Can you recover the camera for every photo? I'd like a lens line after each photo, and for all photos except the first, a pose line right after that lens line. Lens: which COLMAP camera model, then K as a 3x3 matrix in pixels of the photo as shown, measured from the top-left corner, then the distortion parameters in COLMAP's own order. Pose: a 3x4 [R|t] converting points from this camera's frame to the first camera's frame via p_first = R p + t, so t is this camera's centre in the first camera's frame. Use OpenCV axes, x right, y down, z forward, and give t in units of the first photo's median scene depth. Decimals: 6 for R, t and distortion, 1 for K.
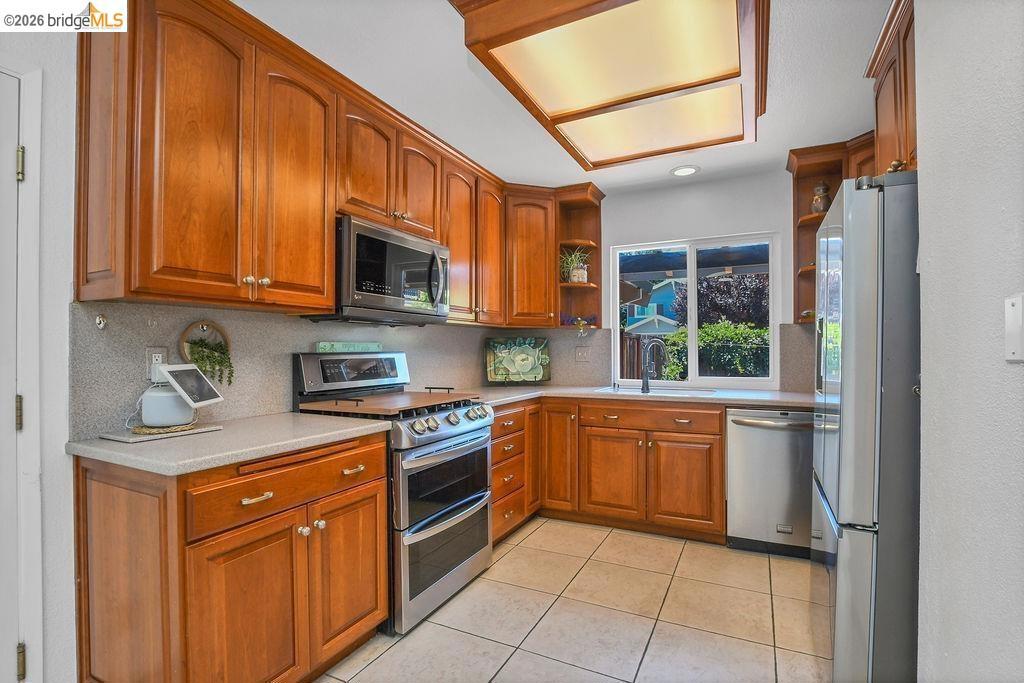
lens RADIAL K [[481.2, 0, 508.5], [0, 481.2, 346.6], [0, 0, 1]] dist [-0.014289, -0.002281]
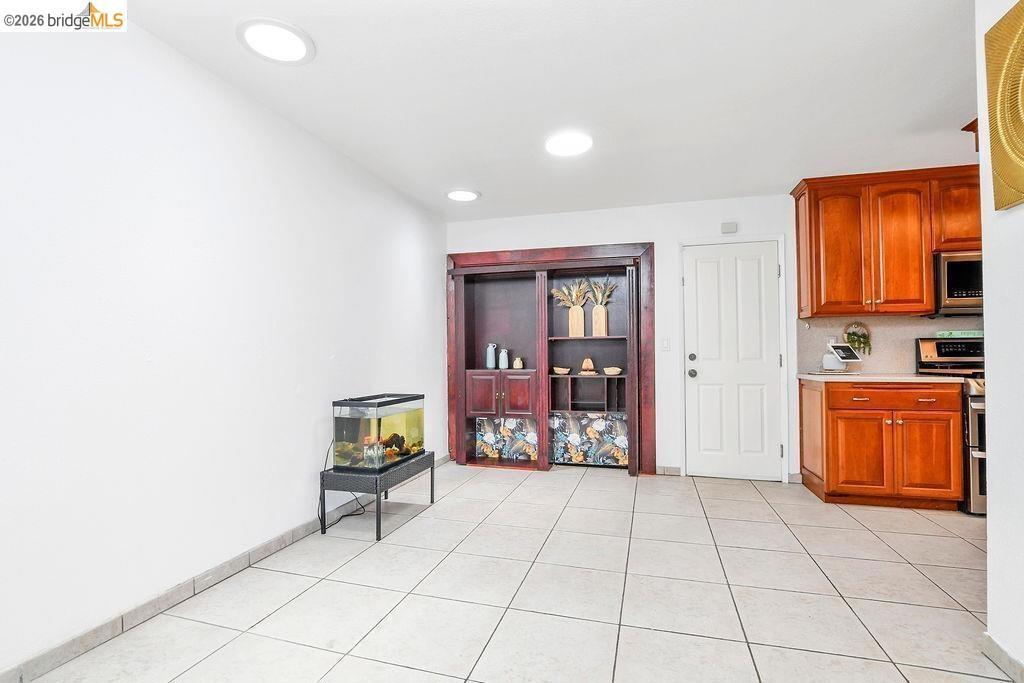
lens RADIAL K [[481.2, 0, 508.0], [0, 481.2, 345.0], [0, 0, 1]] dist [-0.014289, -0.002281]
pose [[0.191108, -0.020919, -0.981346, 1.122740], [0.010208, 0.999761, -0.019324, 0.066949], [0.981516, -0.006325, 0.191276, -0.878095]]
